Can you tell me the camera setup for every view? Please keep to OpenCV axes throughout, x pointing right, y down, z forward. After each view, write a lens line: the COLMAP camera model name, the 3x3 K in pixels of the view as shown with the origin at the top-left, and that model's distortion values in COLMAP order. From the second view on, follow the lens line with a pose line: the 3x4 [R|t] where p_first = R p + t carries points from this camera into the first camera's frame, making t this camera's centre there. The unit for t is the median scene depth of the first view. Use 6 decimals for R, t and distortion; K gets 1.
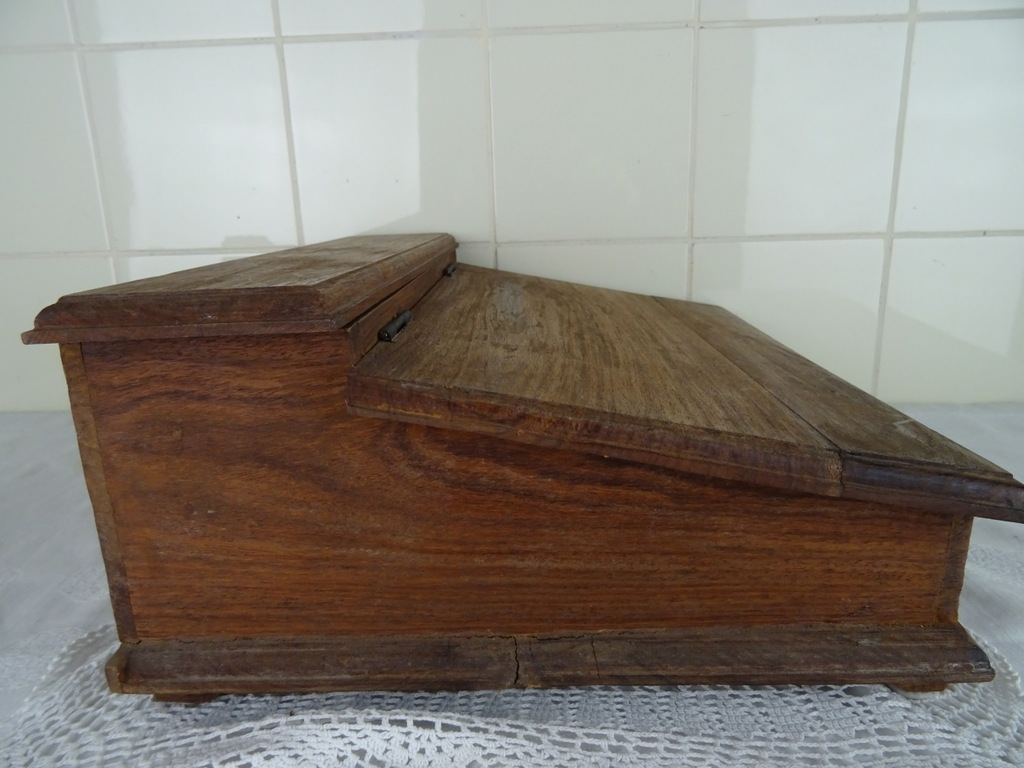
lens RADIAL K [[730.6, 0, 513.5], [0, 730.6, 379.1], [0, 0, 1]] dist [0.009862, -0.024151]
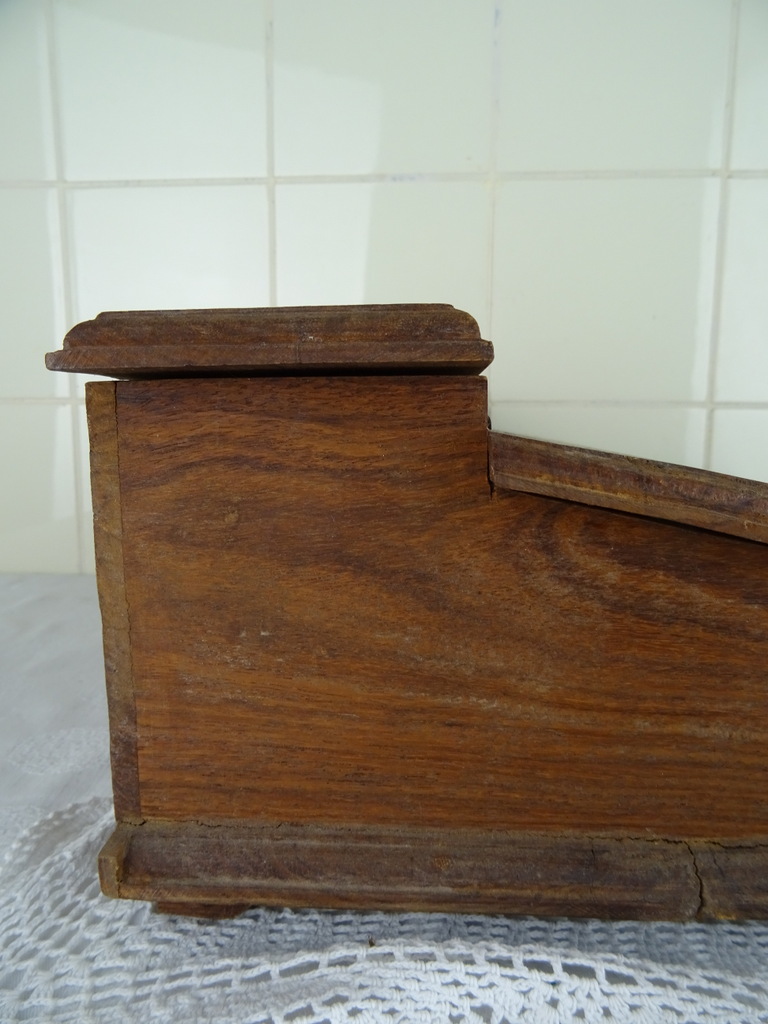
lens RADIAL K [[730.6, 0, 393.8], [0, 730.6, 510.0], [0, 0, 1]] dist [0.009862, -0.024151]
pose [[0.998773, 0.036806, -0.033124, -0.267136], [-0.040495, 0.992110, -0.118654, 0.139497], [0.028495, 0.119850, 0.992383, 0.281571]]
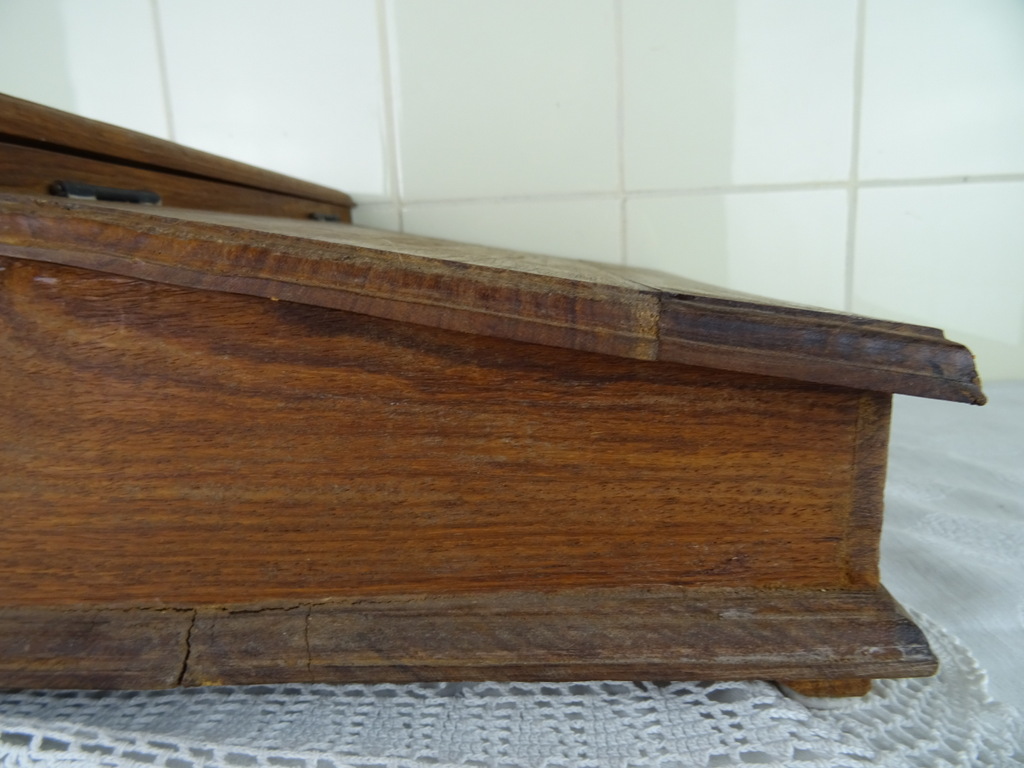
lens RADIAL K [[730.6, 0, 507.3], [0, 730.6, 379.1], [0, 0, 1]] dist [0.009862, -0.024151]
pose [[0.999567, -0.011855, -0.026926, 0.308143], [0.010163, 0.998018, -0.062099, 0.194578], [0.027609, 0.061799, 0.997707, 0.348054]]
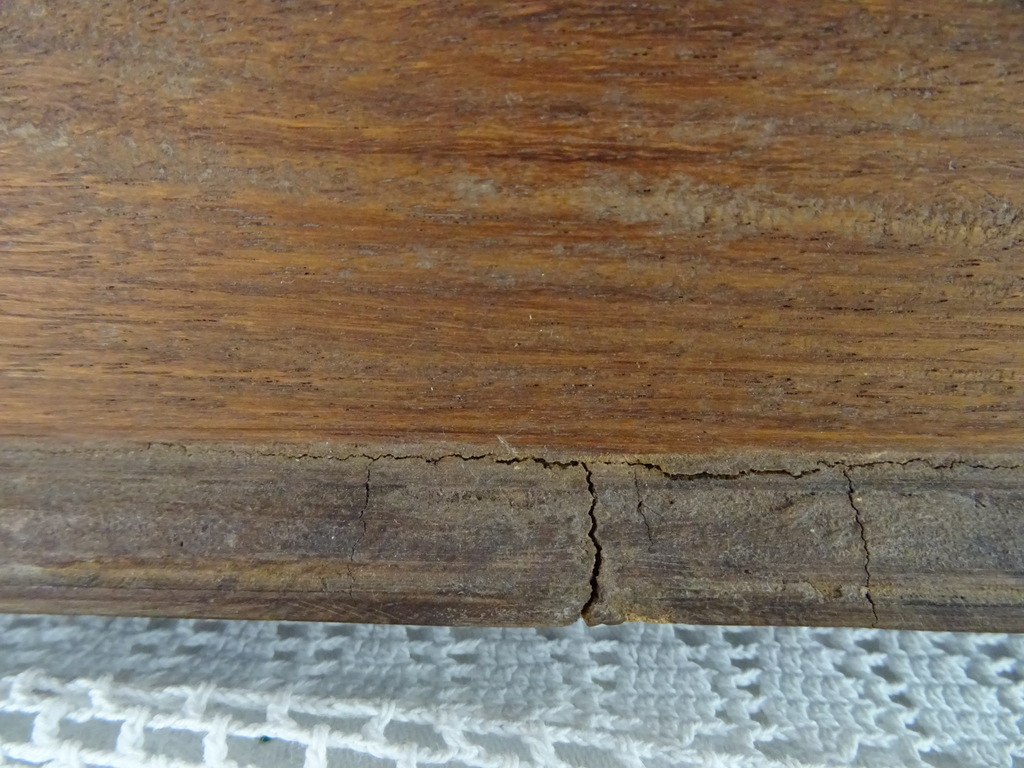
lens RADIAL K [[730.6, 0, 513.6], [0, 730.6, 387.7], [0, 0, 1]] dist [0.009862, -0.024151]
pose [[0.999375, 0.034941, 0.005421, -0.031878], [-0.034921, 0.951266, 0.306387, 0.236737], [0.005549, -0.306384, 0.951892, 0.739176]]
